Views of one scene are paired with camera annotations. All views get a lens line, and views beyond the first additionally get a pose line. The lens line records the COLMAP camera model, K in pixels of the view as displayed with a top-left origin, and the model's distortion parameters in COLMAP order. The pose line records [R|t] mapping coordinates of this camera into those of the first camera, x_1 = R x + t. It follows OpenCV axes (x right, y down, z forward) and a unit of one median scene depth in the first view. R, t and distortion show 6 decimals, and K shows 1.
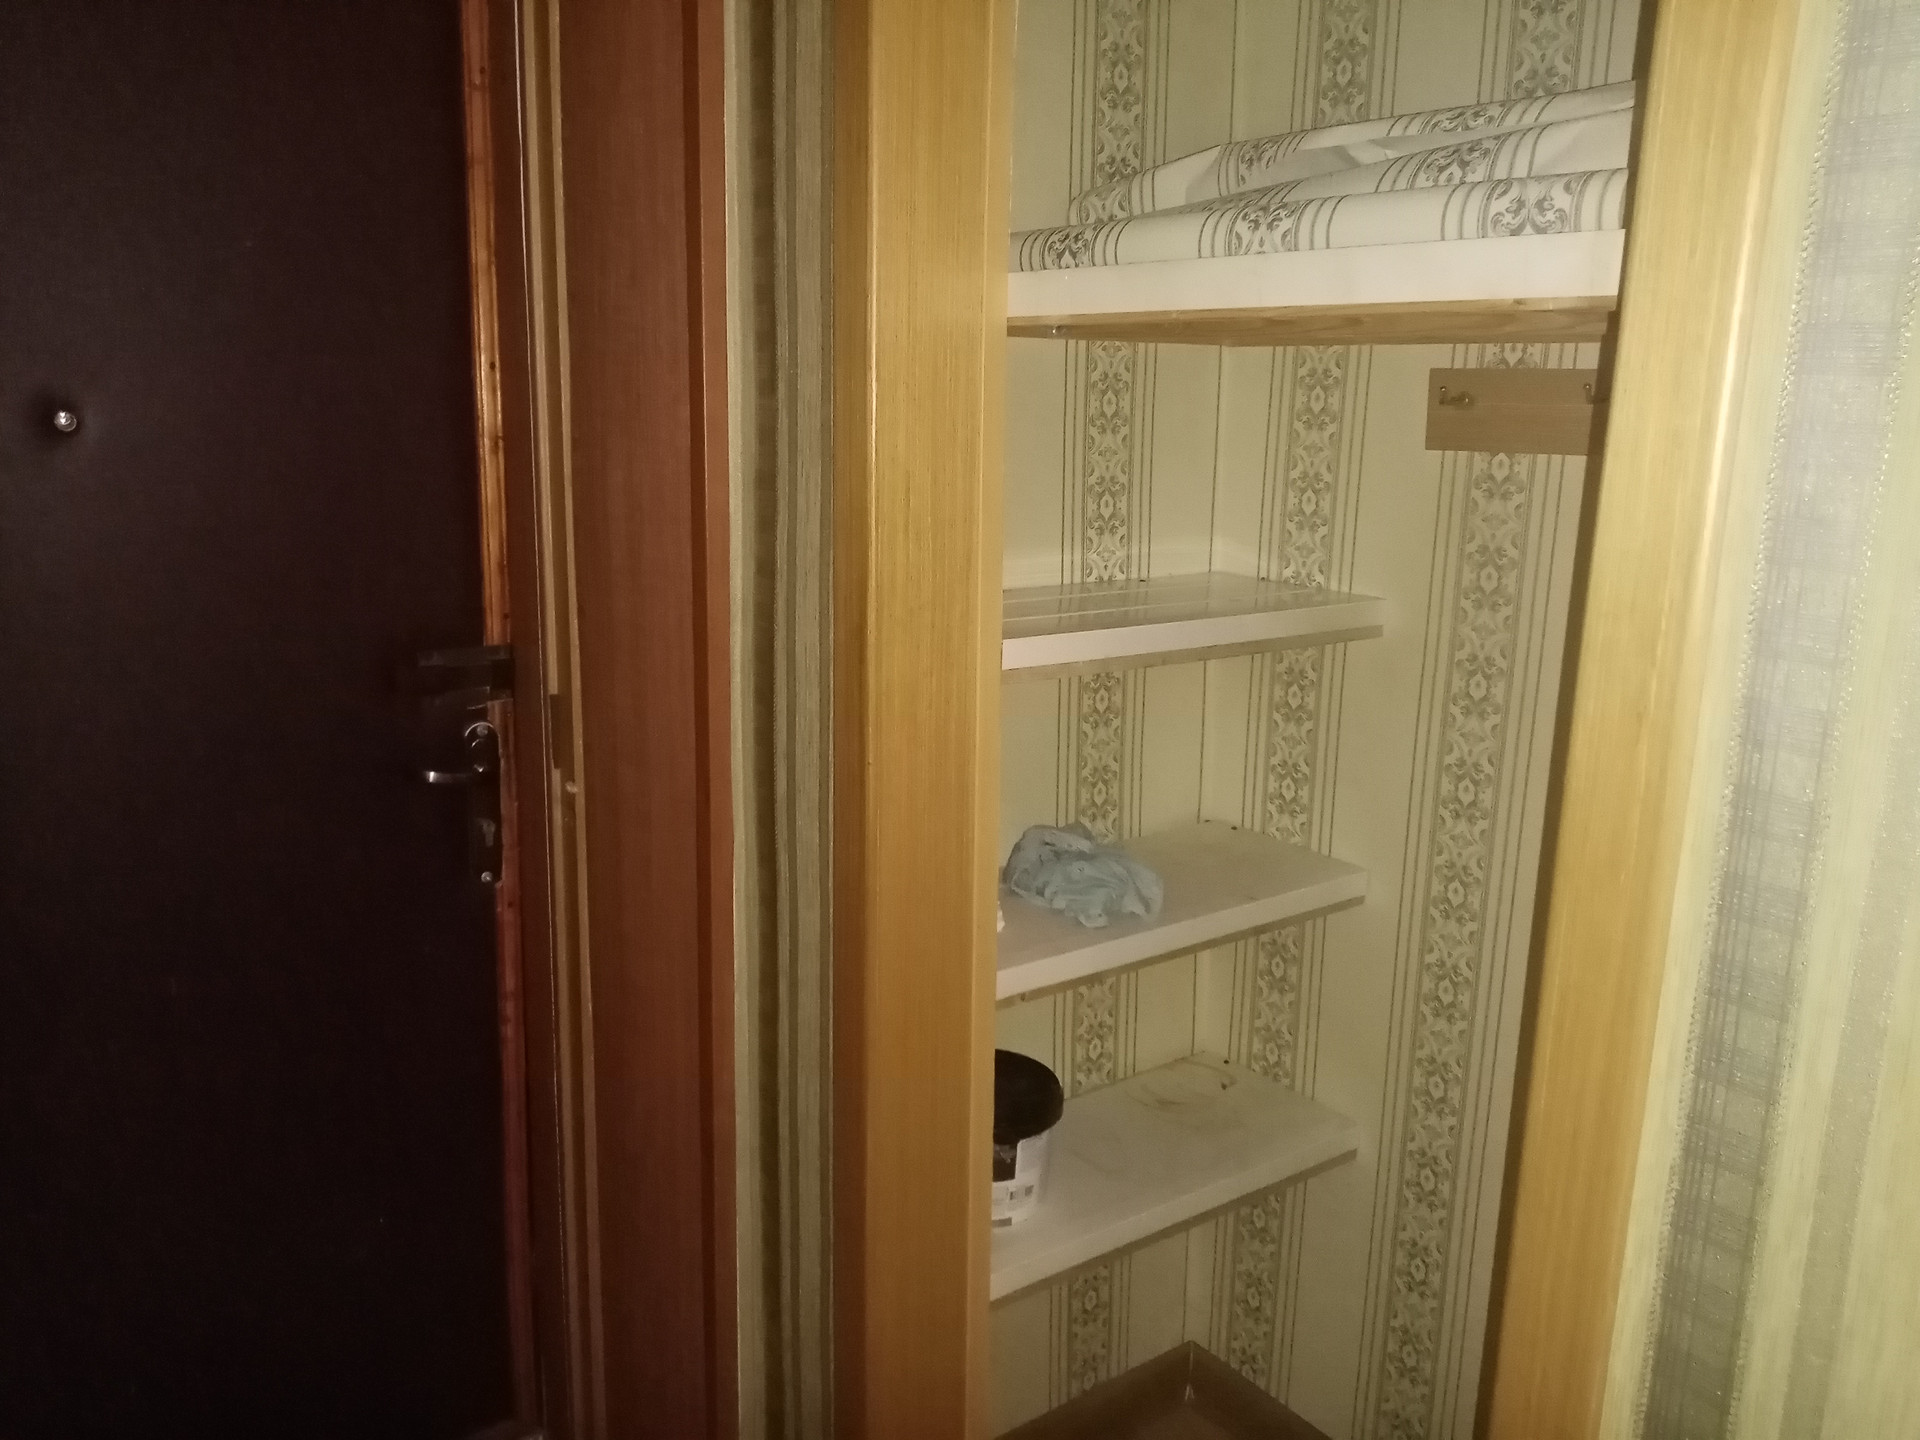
lens RADIAL K [[1544.1, 0, 958.3], [0, 1544.1, 721.8], [0, 0, 1]] dist [-0.009130, 0.000216]
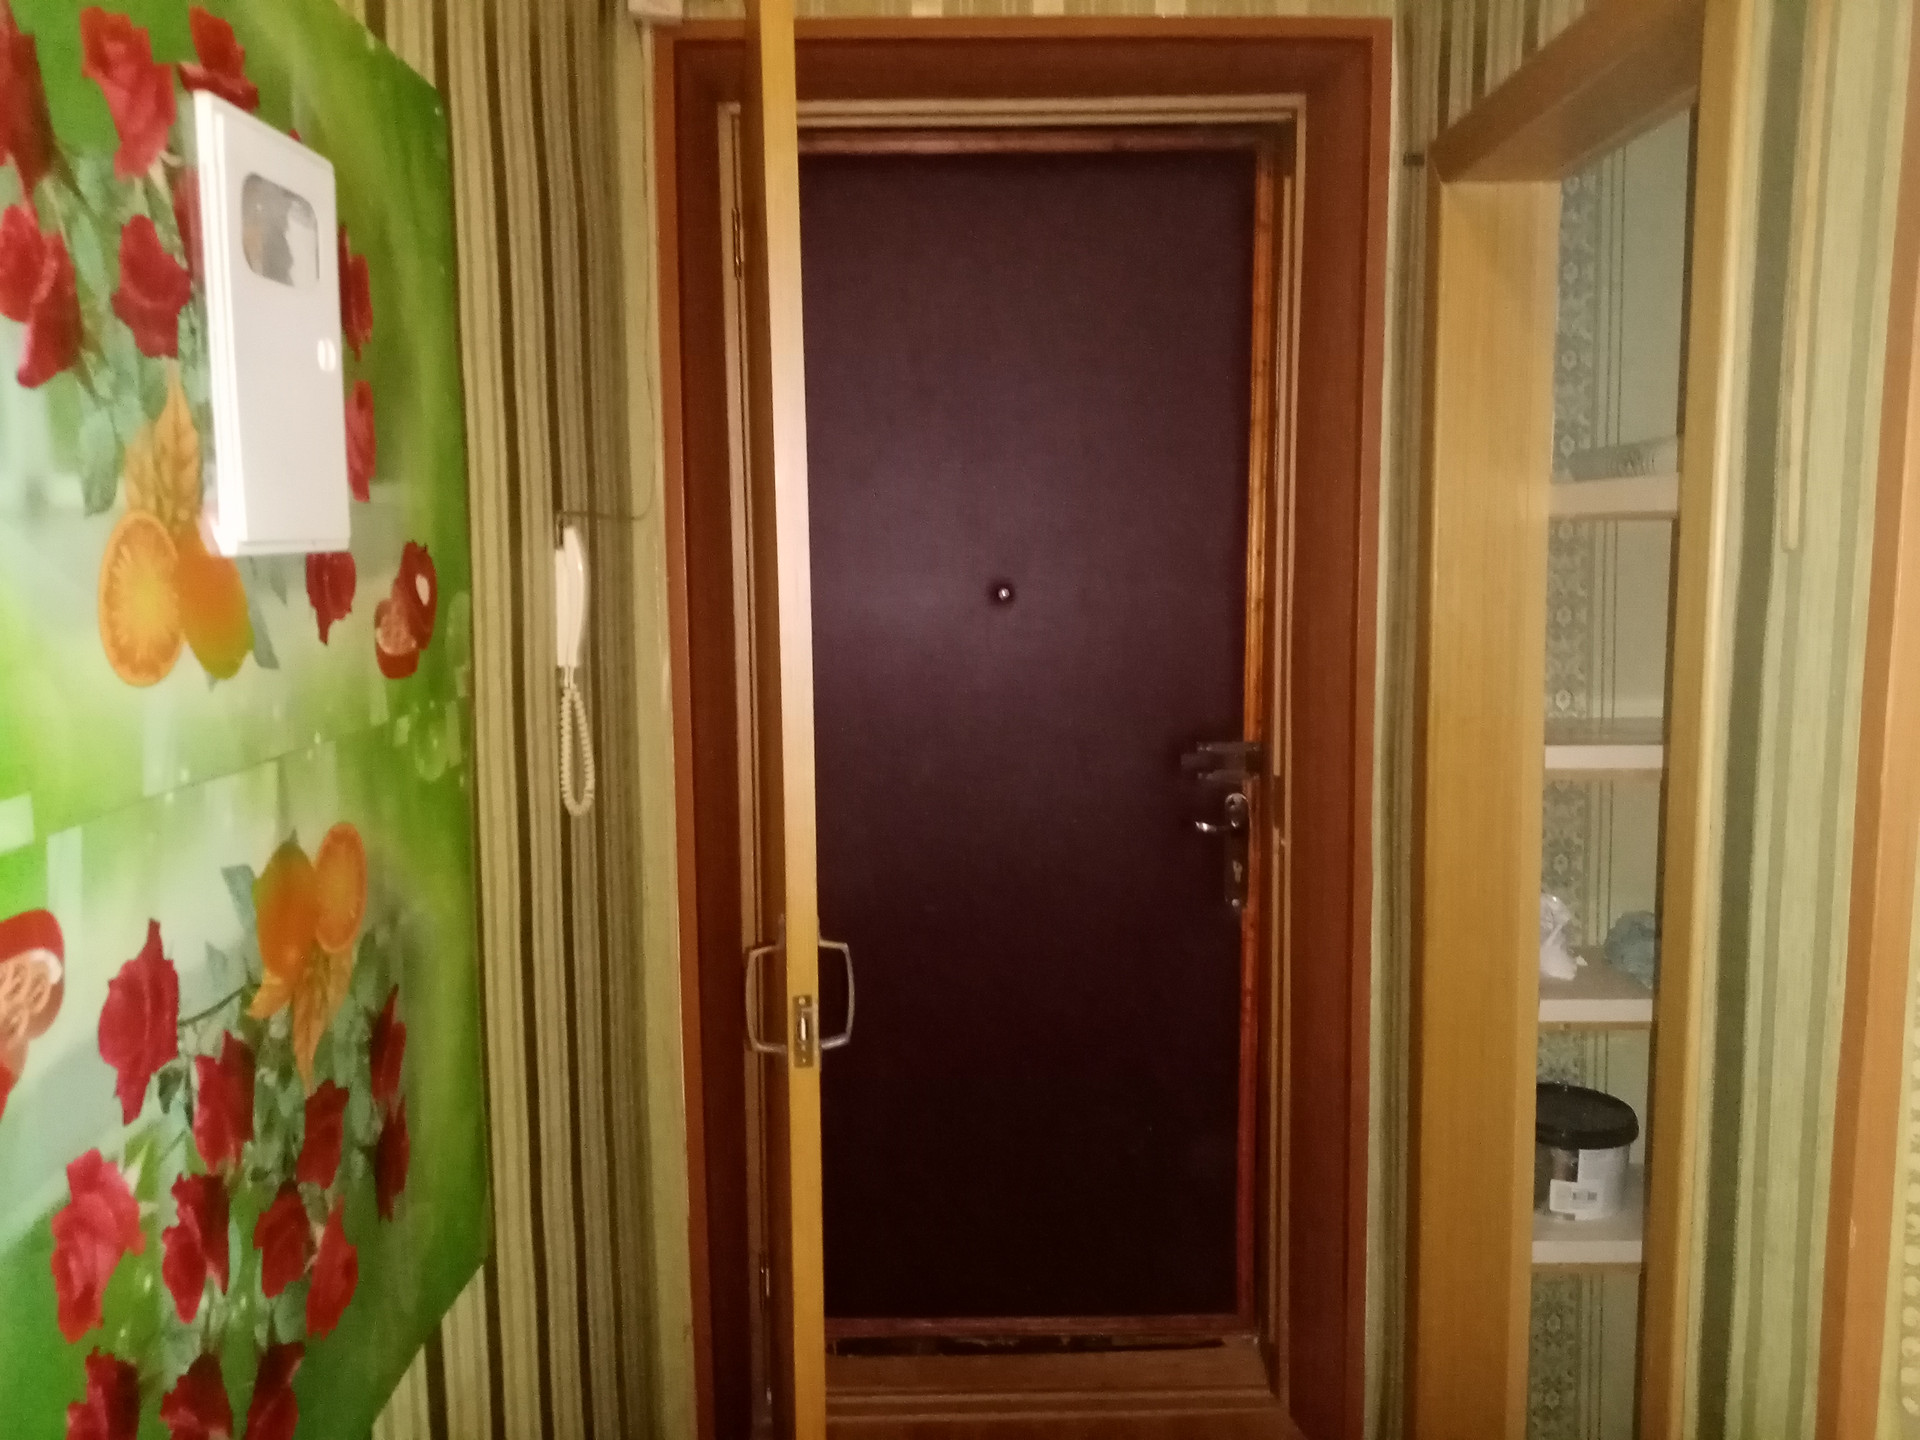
lens RADIAL K [[1544.1, 0, 961.4], [0, 1544.1, 721.5], [0, 0, 1]] dist [-0.009130, 0.000216]
pose [[0.793815, 0.039165, -0.606897, 0.369884], [-0.100722, 0.992609, -0.067687, 0.057771], [0.599761, 0.114859, 0.791893, -0.323088]]
